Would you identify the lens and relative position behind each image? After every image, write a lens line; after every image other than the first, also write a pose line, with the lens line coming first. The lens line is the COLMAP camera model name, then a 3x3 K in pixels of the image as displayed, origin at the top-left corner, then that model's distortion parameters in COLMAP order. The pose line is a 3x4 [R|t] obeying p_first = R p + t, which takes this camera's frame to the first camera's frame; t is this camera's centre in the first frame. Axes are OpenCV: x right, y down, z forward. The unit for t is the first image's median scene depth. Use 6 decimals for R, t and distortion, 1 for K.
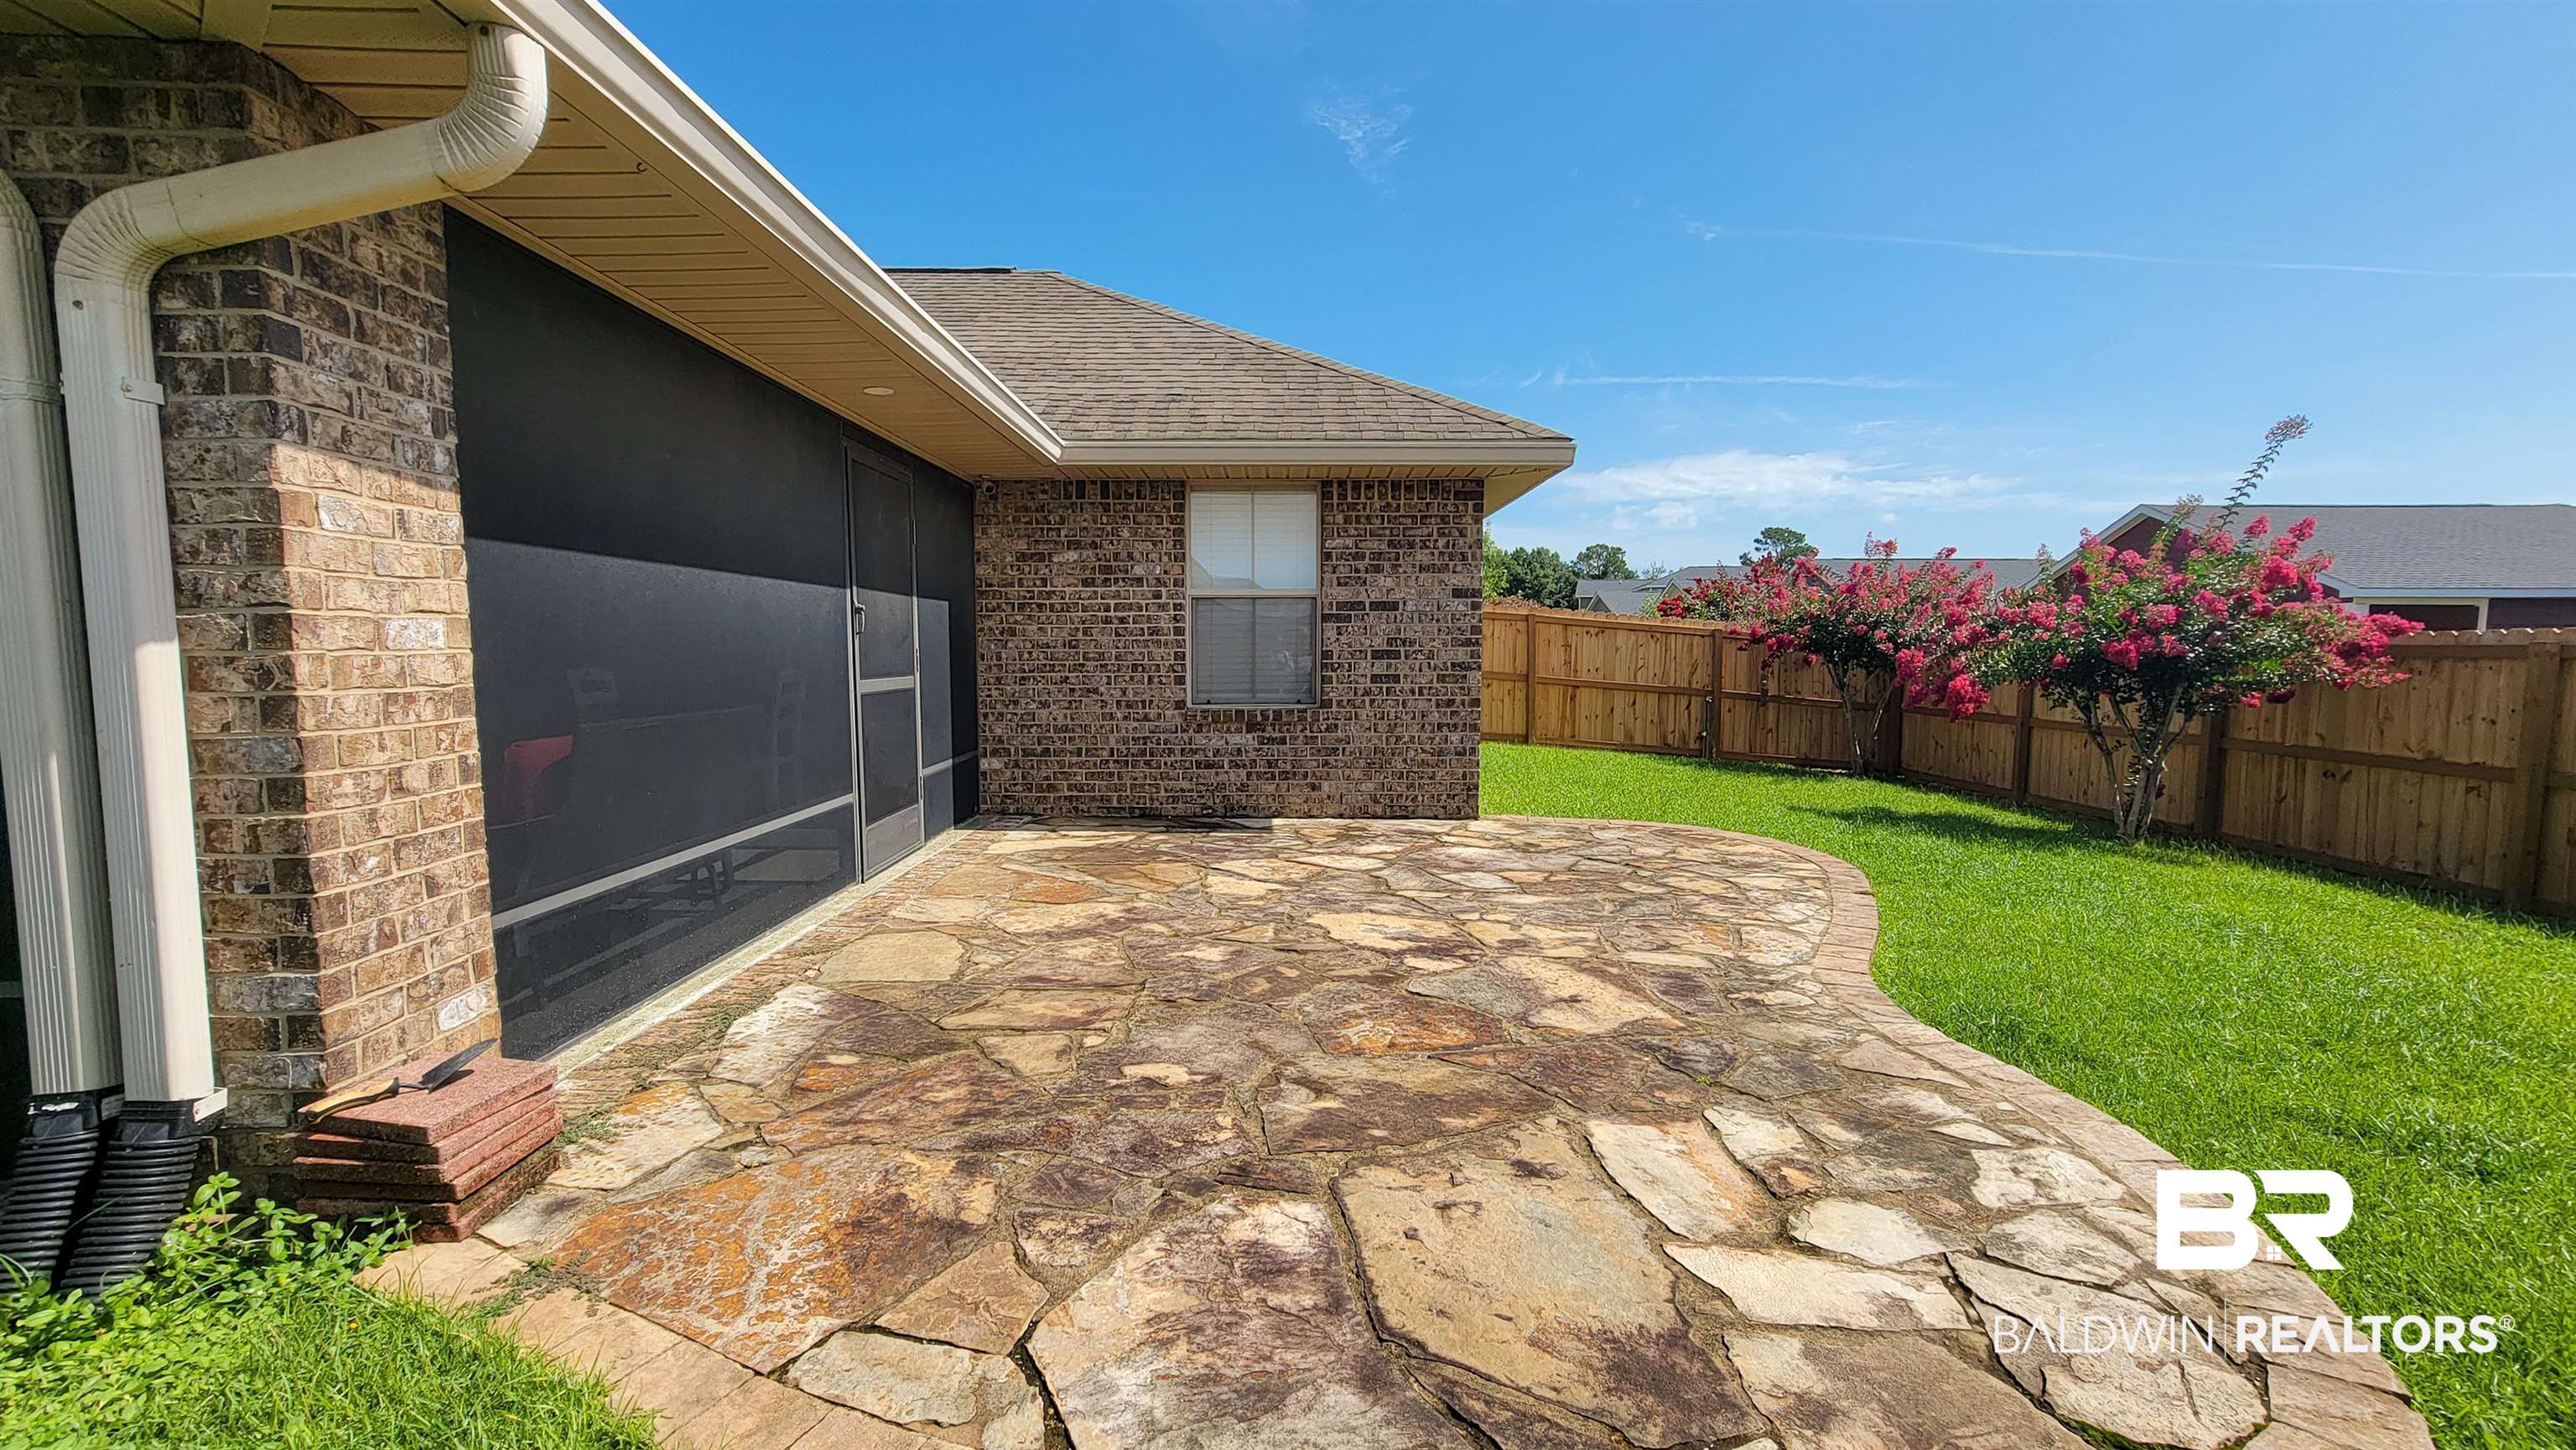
lens RADIAL K [[1099.9, 0, 1299.7], [0, 1099.9, 747.3], [0, 0, 1]] dist [-0.017950, 0.012124]
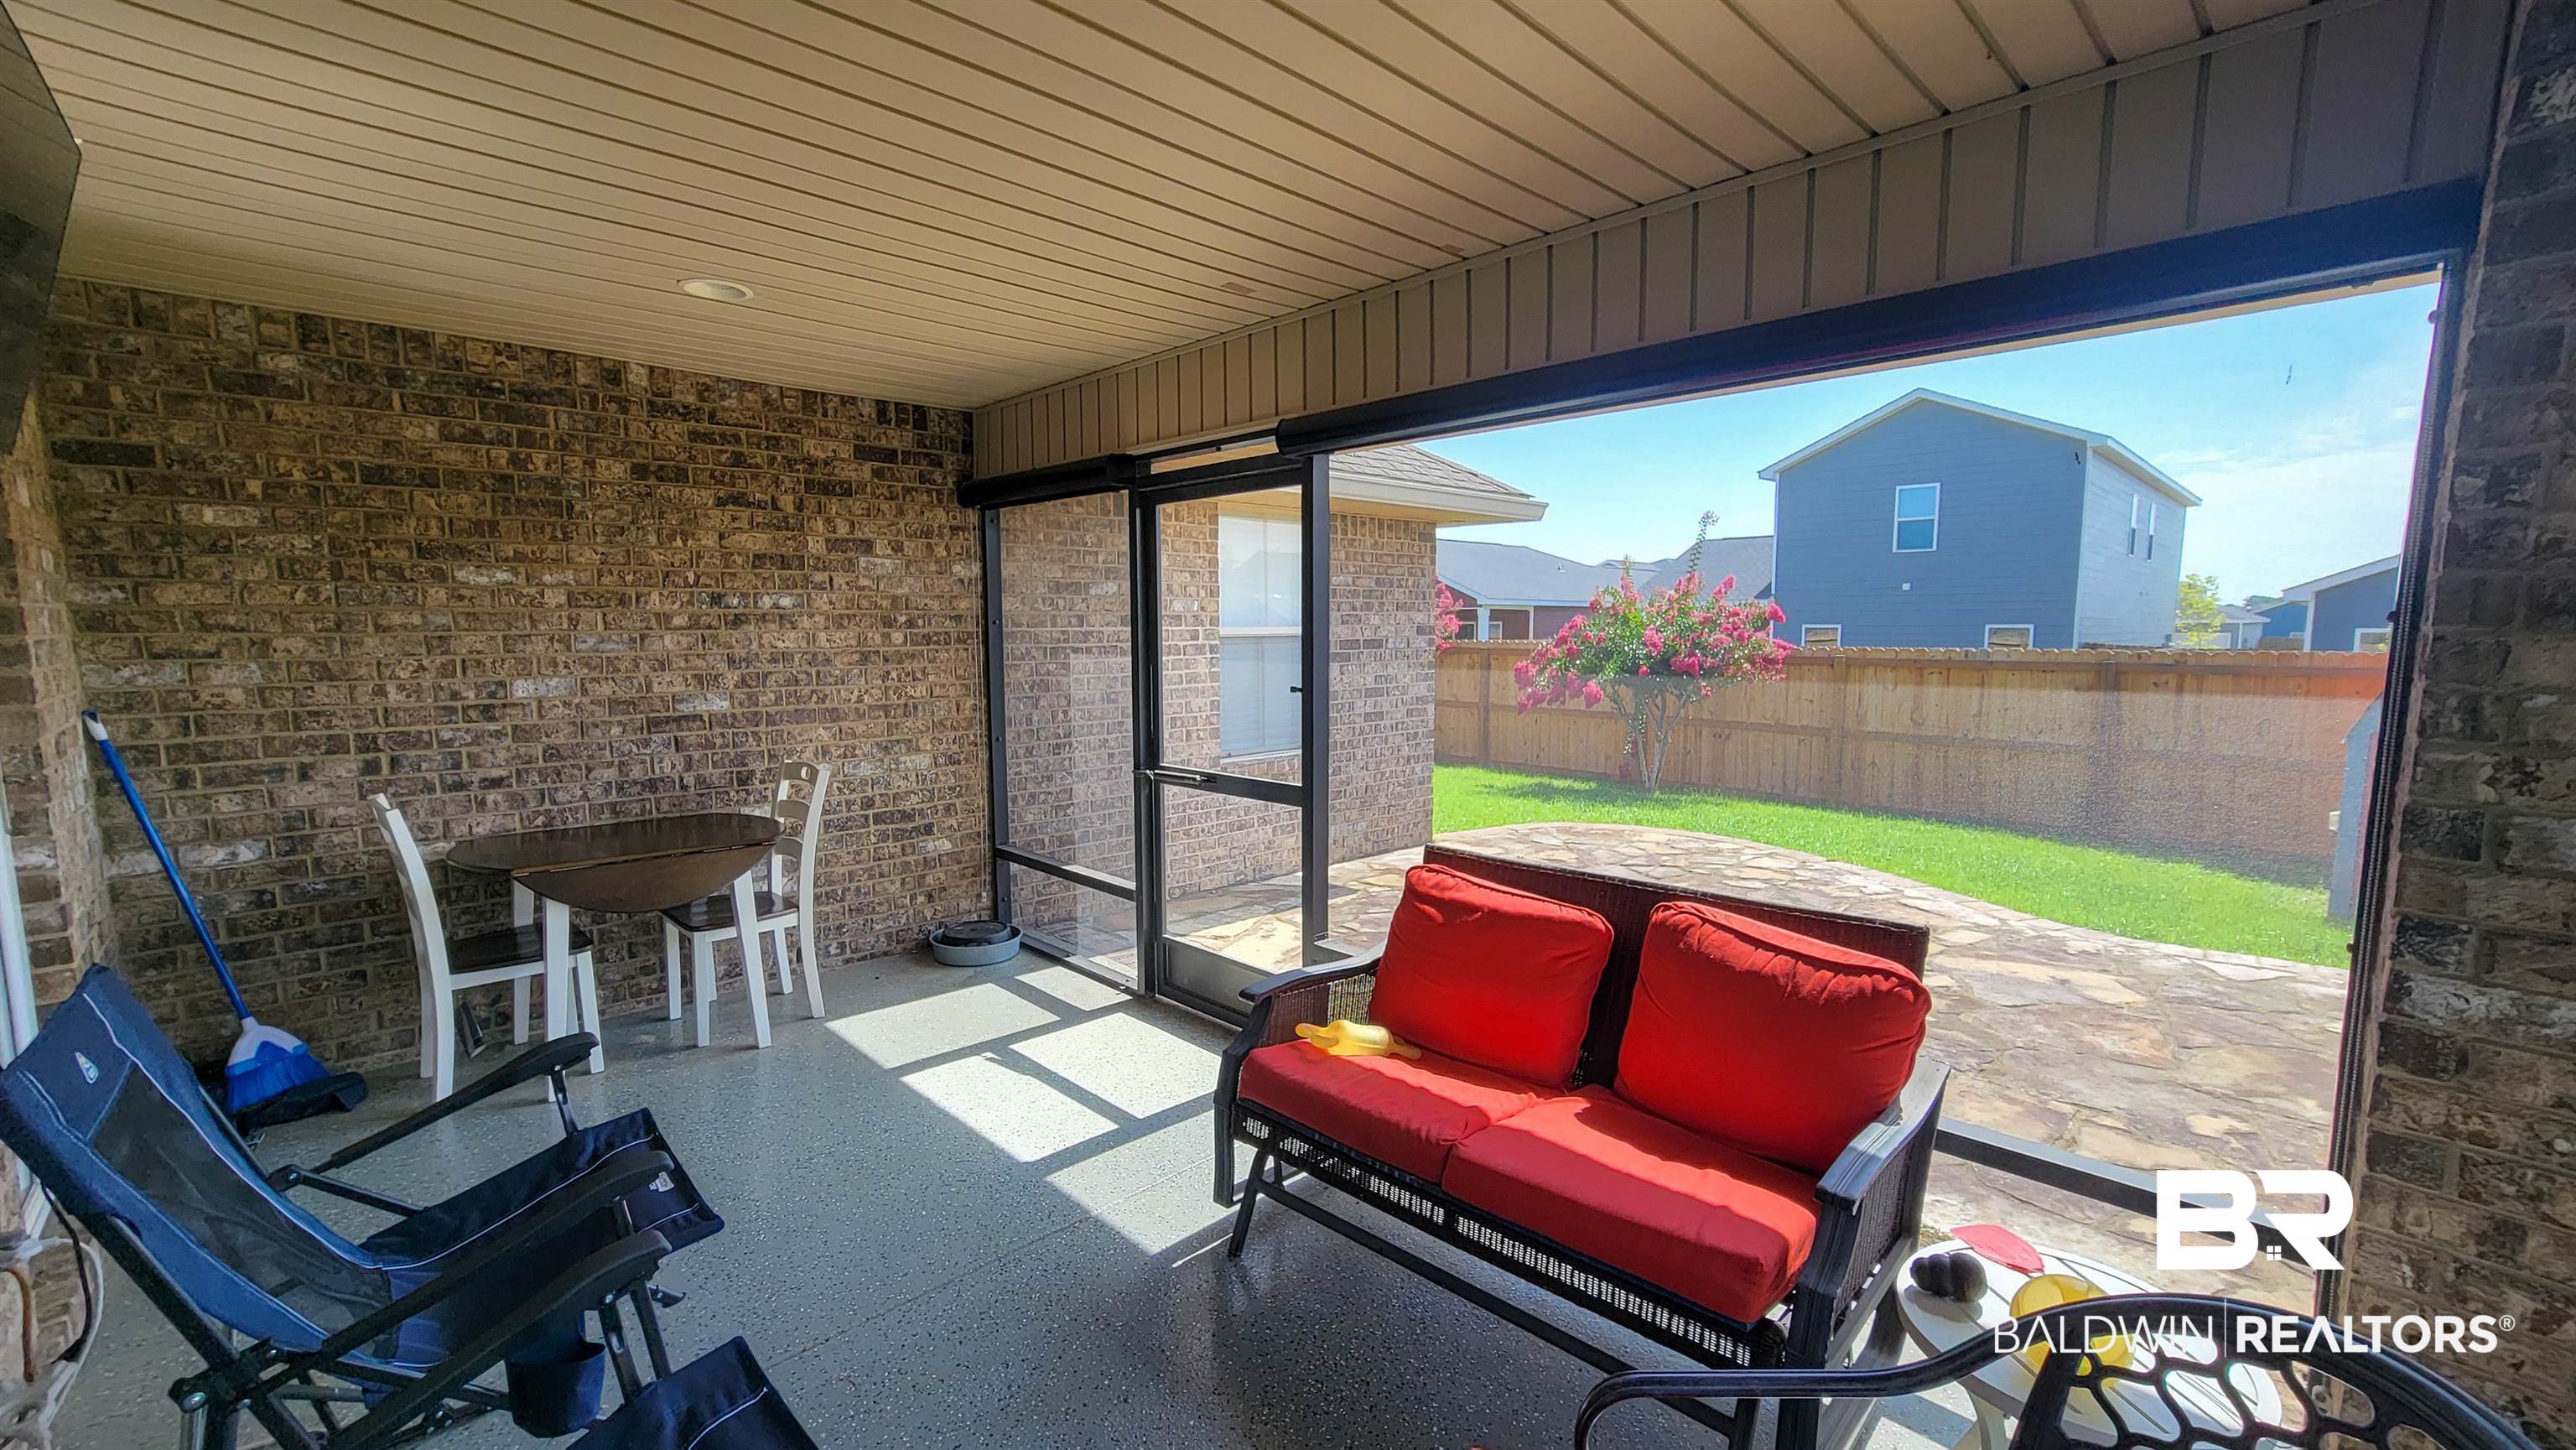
lens RADIAL K [[1056.4, 0, 1297.3], [0, 1056.4, 745.3], [0, 0, 1]] dist [-0.016670, 0.010855]
pose [[0.727216, -0.080929, 0.681621, -0.632288], [0.065174, 0.996680, 0.048802, -0.088173], [-0.683308, 0.008934, 0.730076, 0.348953]]
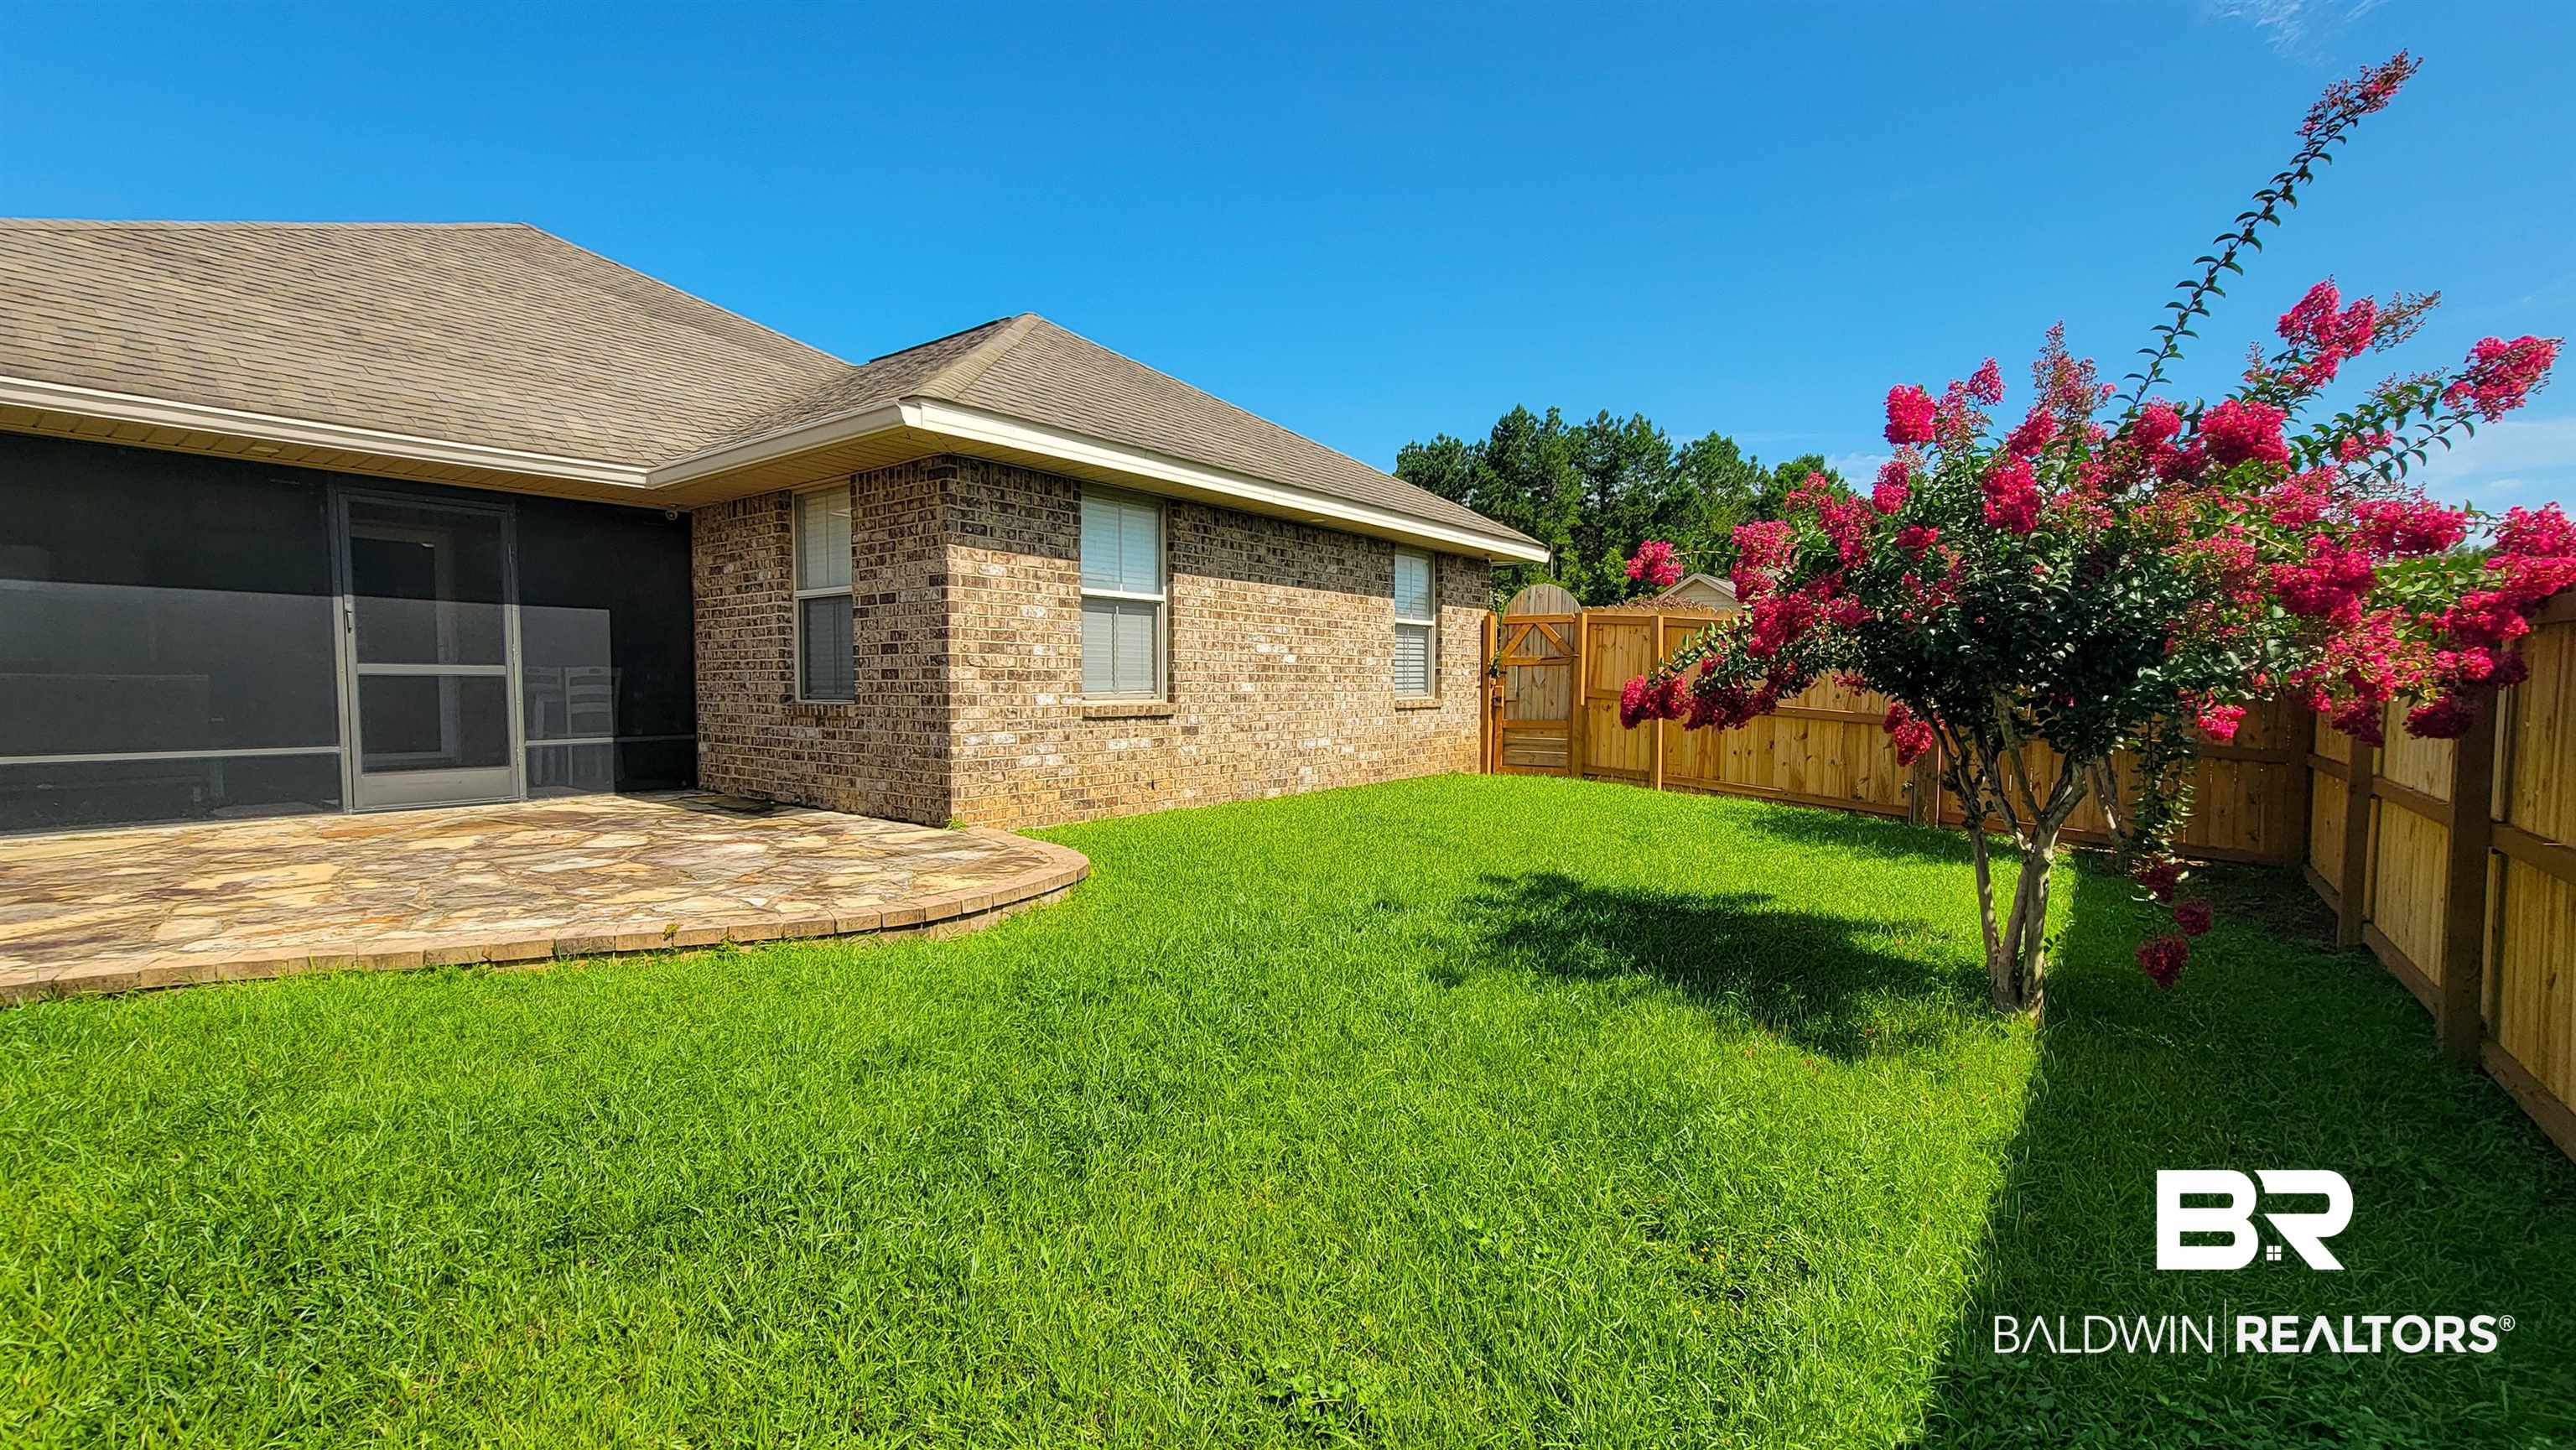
lens RADIAL K [[1086.7, 0, 1292.2], [0, 1086.7, 743.2], [0, 0, 1]] dist [-0.003177, -0.000084]
pose [[0.783174, 0.035390, -0.620794, 0.949423], [-0.059512, 0.998062, -0.018180, -0.005655], [0.618948, 0.051183, 0.783763, 0.479785]]
